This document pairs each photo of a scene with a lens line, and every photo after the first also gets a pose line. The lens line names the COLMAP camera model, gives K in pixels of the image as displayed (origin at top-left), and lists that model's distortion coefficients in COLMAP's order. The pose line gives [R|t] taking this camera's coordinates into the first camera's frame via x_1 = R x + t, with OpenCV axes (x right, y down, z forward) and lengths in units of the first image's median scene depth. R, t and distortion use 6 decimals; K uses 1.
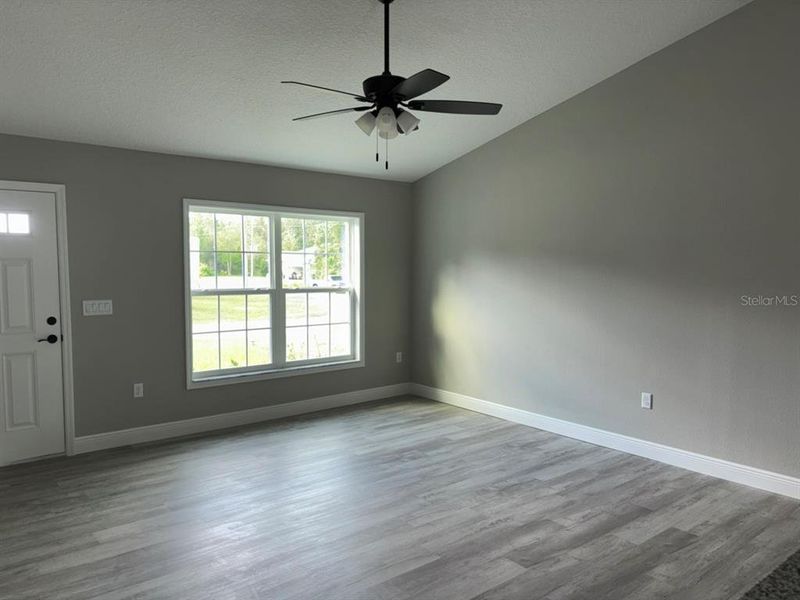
lens RADIAL K [[590.6, 0, 403.4], [0, 590.6, 312.1], [0, 0, 1]] dist [0.090172, -0.116459]
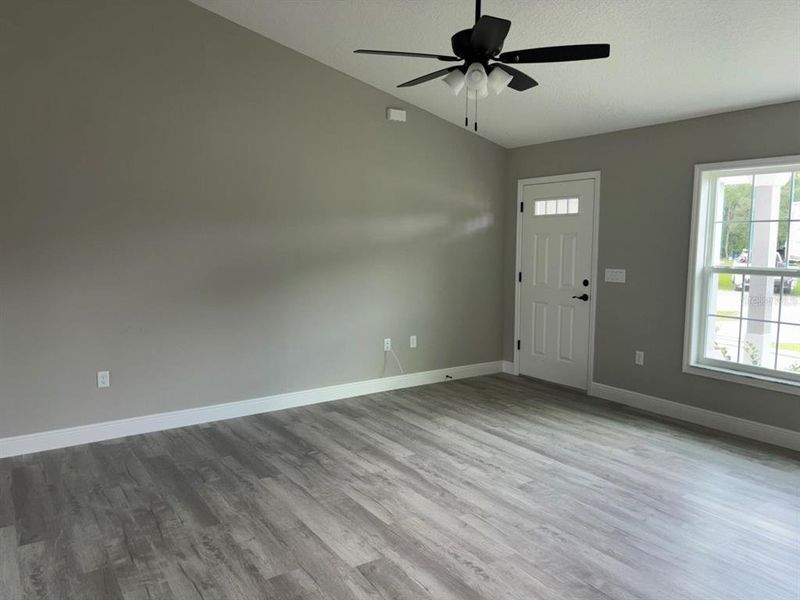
lens RADIAL K [[606.0, 0, 401.0], [0, 606.0, 312.5], [0, 0, 1]] dist [0.013725, -0.004306]
pose [[-0.100112, 0.113605, -0.988469, 0.737051], [-0.089789, 0.988375, 0.122688, -0.046990], [0.990916, 0.101036, -0.088748, 0.774196]]
